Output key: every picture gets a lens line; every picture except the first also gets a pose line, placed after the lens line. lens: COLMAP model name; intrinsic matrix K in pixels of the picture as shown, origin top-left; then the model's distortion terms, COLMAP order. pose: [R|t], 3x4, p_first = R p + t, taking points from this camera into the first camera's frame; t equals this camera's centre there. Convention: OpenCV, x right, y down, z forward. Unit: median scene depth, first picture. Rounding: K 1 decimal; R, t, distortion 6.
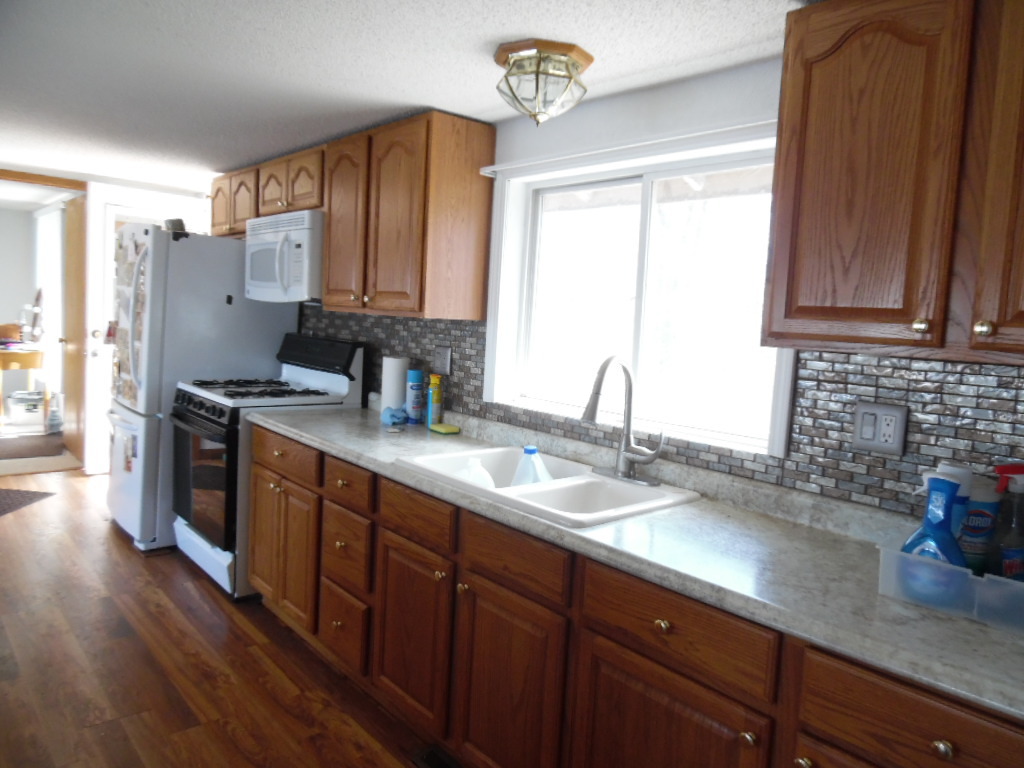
lens RADIAL K [[709.8, 0, 512.0], [0, 709.8, 384.0], [0, 0, 1]] dist [0.007791, 0.001947]
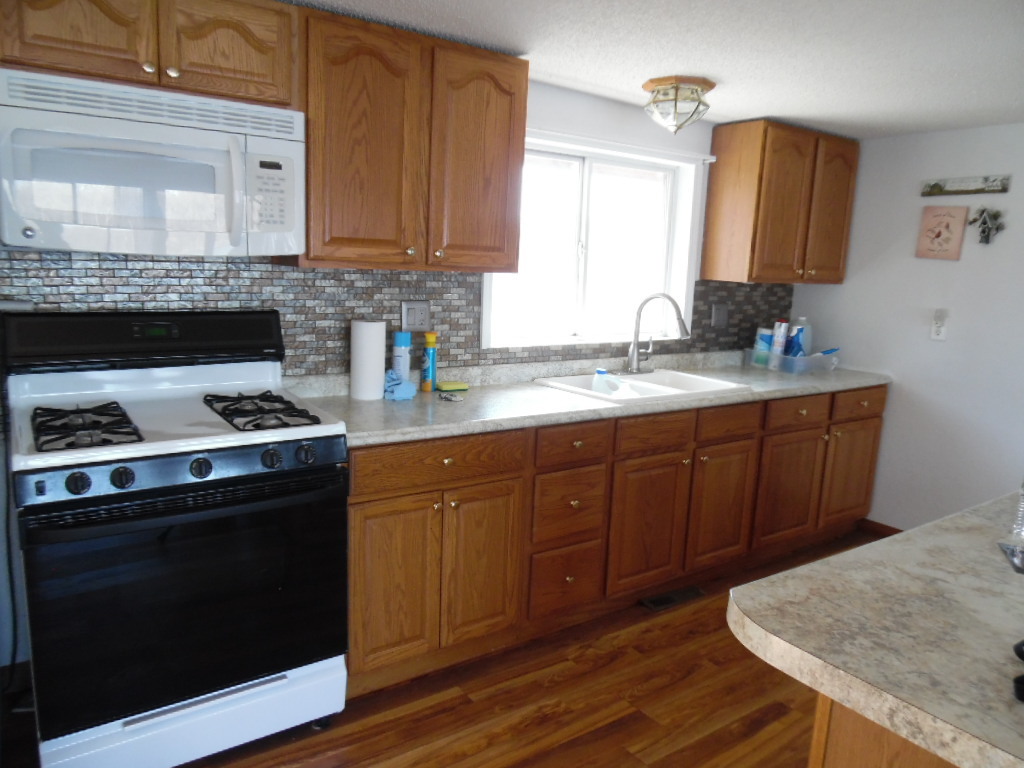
lens RADIAL K [[709.8, 0, 512.0], [0, 709.8, 384.0], [0, 0, 1]] dist [0.007791, 0.001947]
pose [[0.127947, -0.223711, 0.966221, -1.086380], [0.067638, 0.973928, 0.216539, -0.152724], [-0.989472, 0.037647, 0.139743, 0.848476]]
